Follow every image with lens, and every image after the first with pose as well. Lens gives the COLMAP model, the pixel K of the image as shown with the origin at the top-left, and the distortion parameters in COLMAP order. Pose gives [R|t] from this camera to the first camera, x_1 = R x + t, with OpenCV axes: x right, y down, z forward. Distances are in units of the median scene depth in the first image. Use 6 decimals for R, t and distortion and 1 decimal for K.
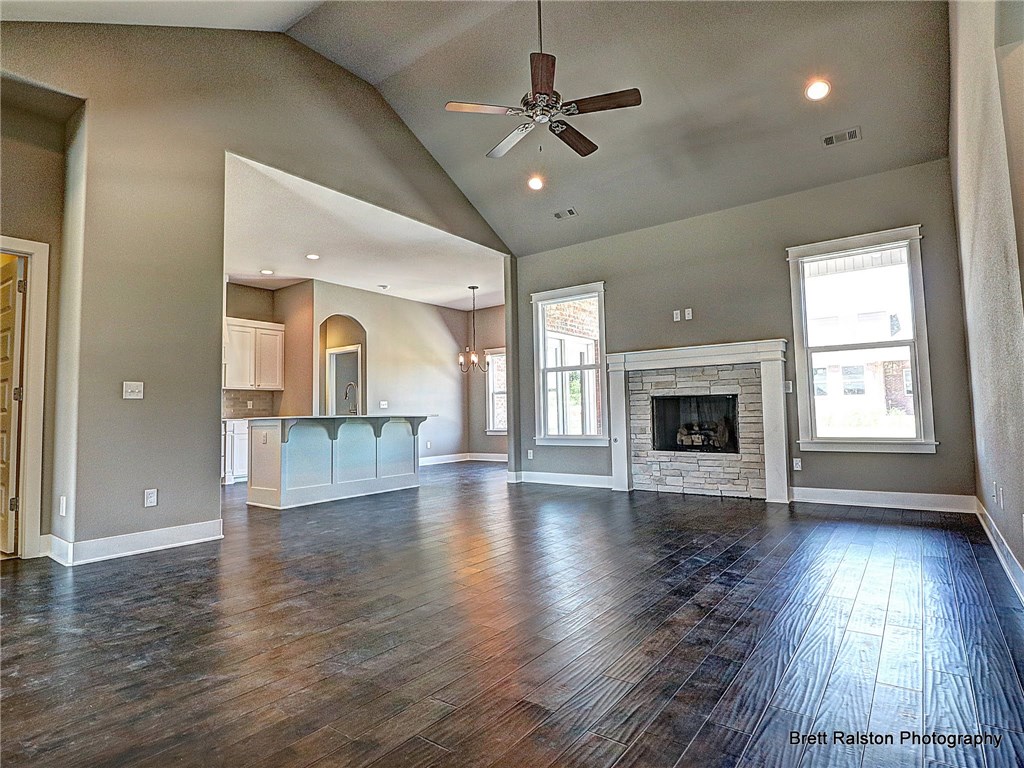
lens RADIAL K [[534.7, 0, 507.2], [0, 534.7, 381.0], [0, 0, 1]] dist [-0.019606, -0.001284]
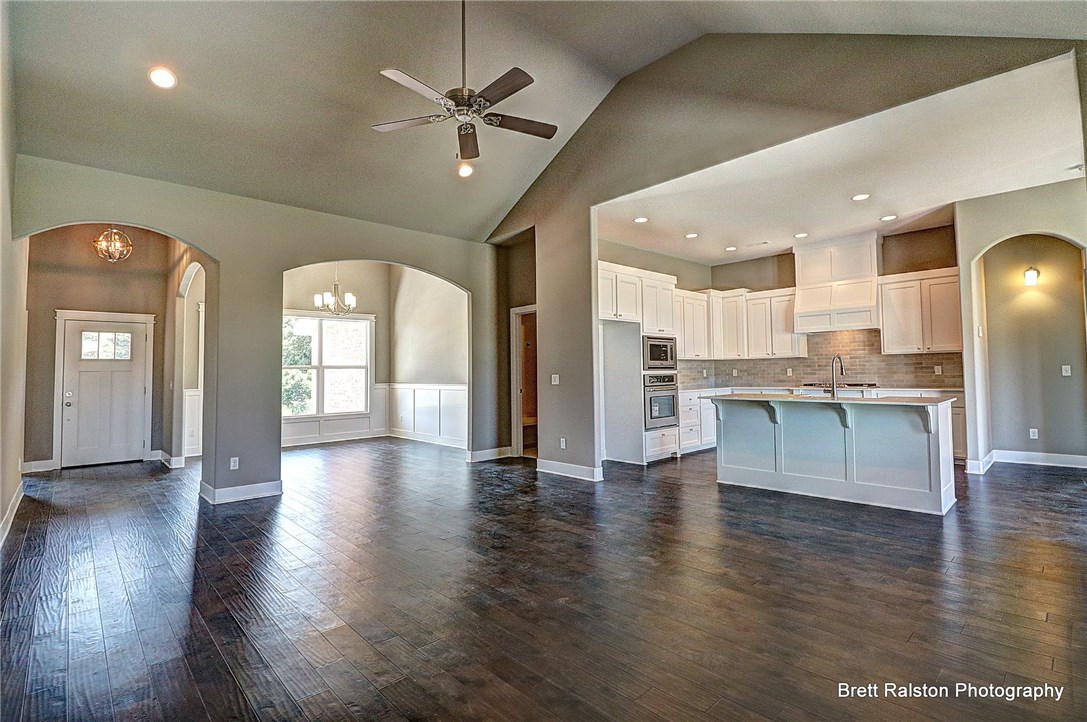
lens RADIAL K [[507.5, 0, 542.8], [0, 507.5, 349.0], [0, 0, 1]] dist [-0.013351, -0.002854]
pose [[-0.172063, -0.020973, -0.984863, 0.570161], [0.081978, 0.996001, -0.035532, -0.016121], [0.981669, -0.086851, -0.169655, 0.755088]]
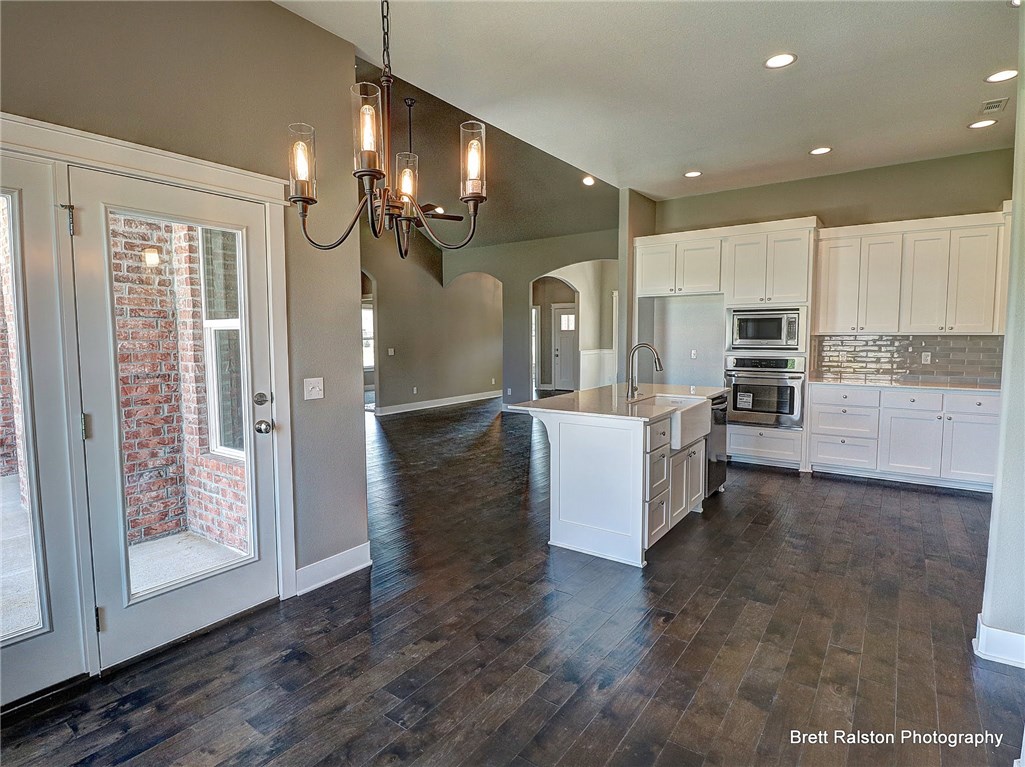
lens RADIAL K [[535.2, 0, 485.3], [0, 535.2, 376.3], [0, 0, 1]] dist [-0.019606, -0.001284]
pose [[-0.999357, 0.030222, 0.019298, -0.136252], [0.030513, 0.999422, 0.014982, 0.026806], [-0.018834, 0.015561, -0.999702, 1.747515]]
